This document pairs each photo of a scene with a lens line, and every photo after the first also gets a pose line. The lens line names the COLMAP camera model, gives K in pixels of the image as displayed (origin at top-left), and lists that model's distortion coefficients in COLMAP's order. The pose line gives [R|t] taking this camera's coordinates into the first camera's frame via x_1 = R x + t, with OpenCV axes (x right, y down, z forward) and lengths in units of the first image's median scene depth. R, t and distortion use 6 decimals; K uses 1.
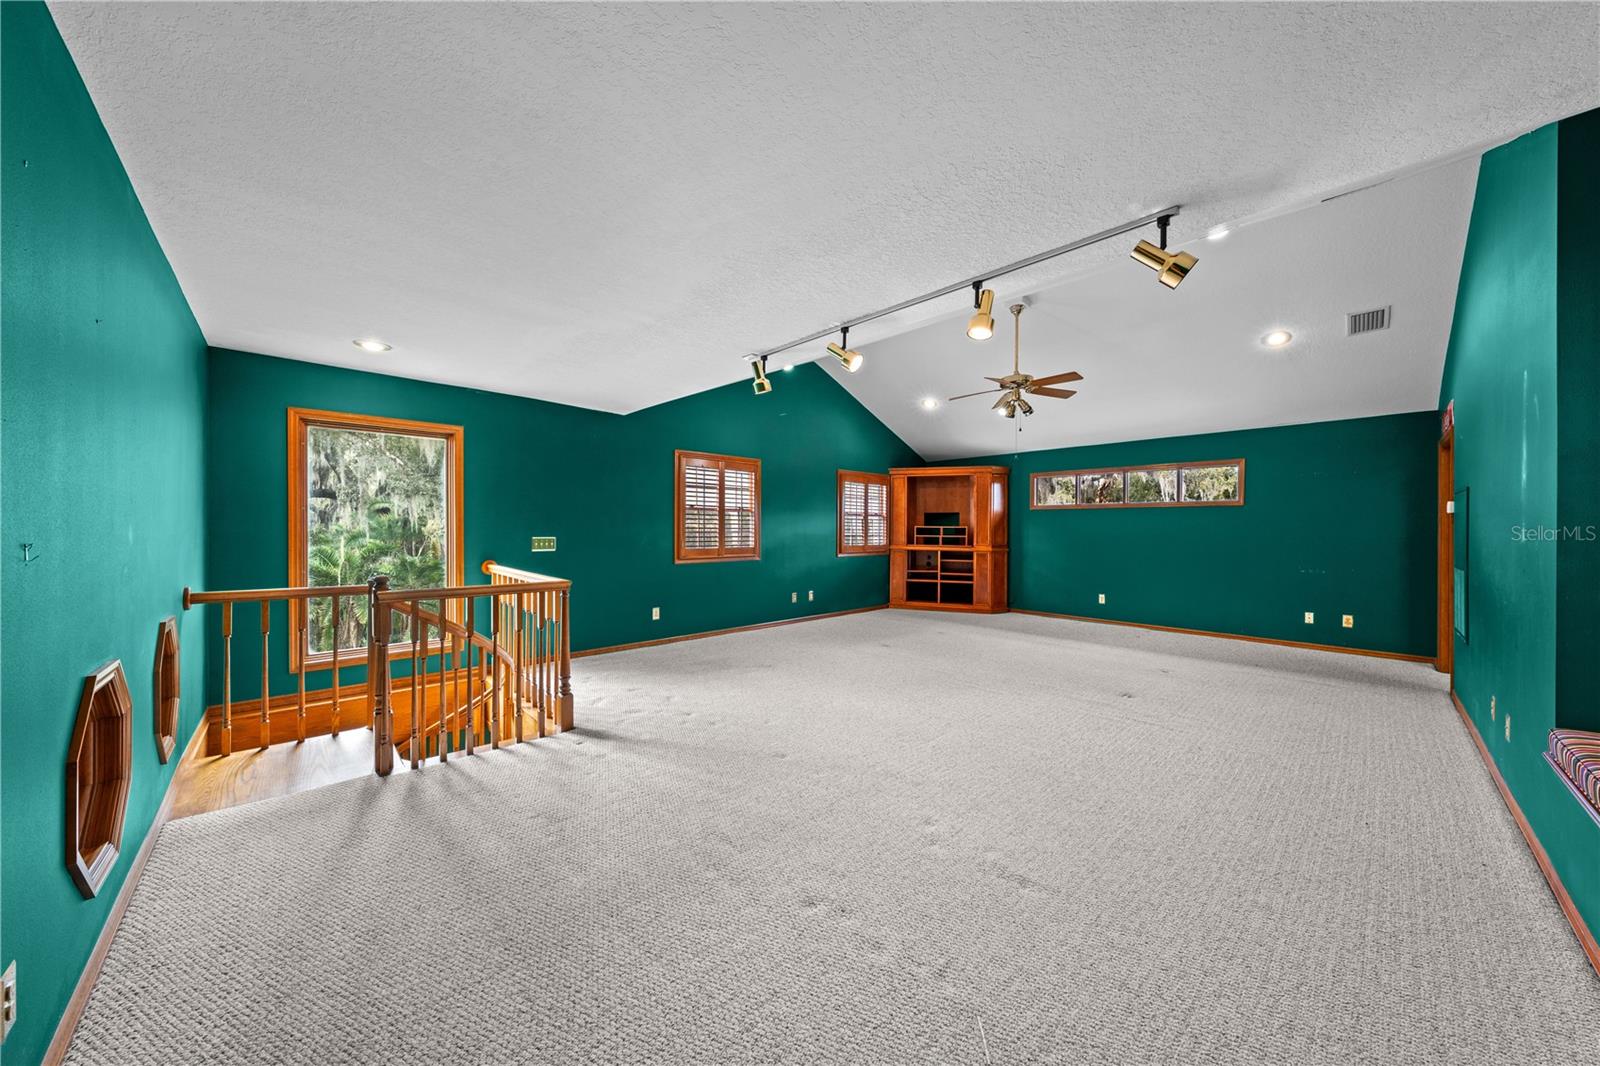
lens RADIAL K [[539.2, 0, 800.4], [0, 539.2, 532.3], [0, 0, 1]] dist [-0.001317, -0.000030]
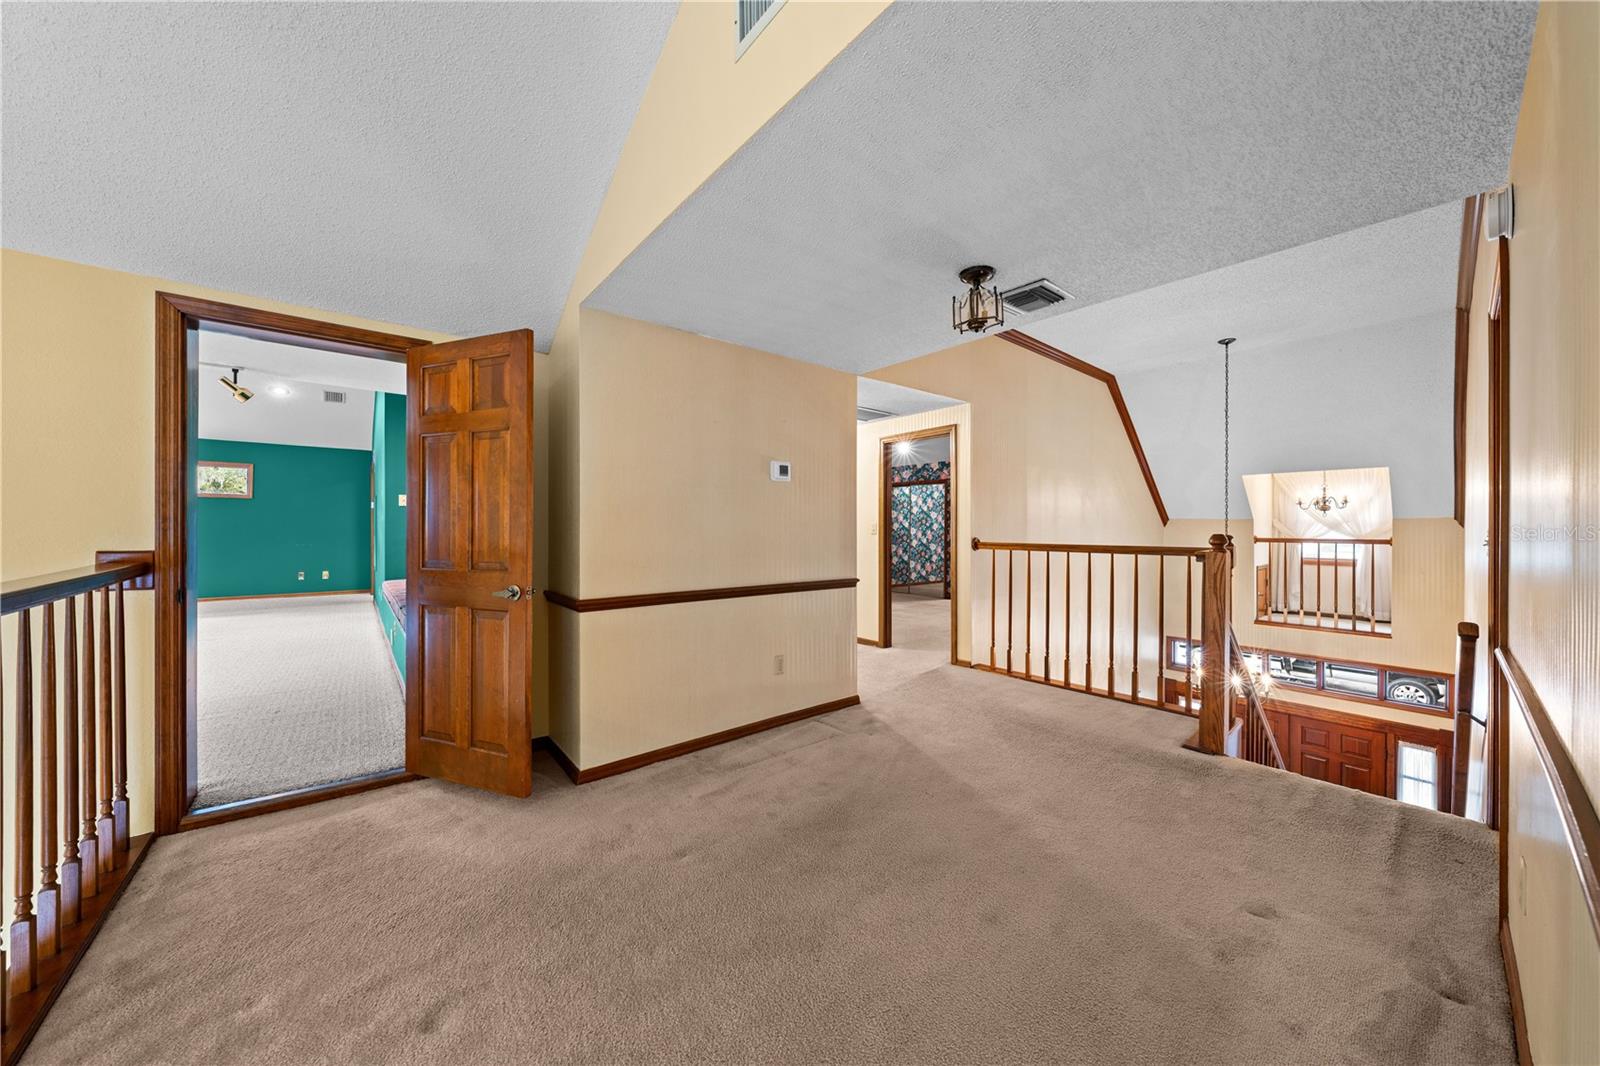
lens RADIAL K [[539.2, 0, 803.8], [0, 539.2, 532.0], [0, 0, 1]] dist [-0.001317, -0.000030]
pose [[0.062705, -0.006530, 0.998011, -1.418089], [0.001972, 0.999977, 0.006419, 0.083331], [-0.998030, 0.001566, 0.062716, -1.499912]]
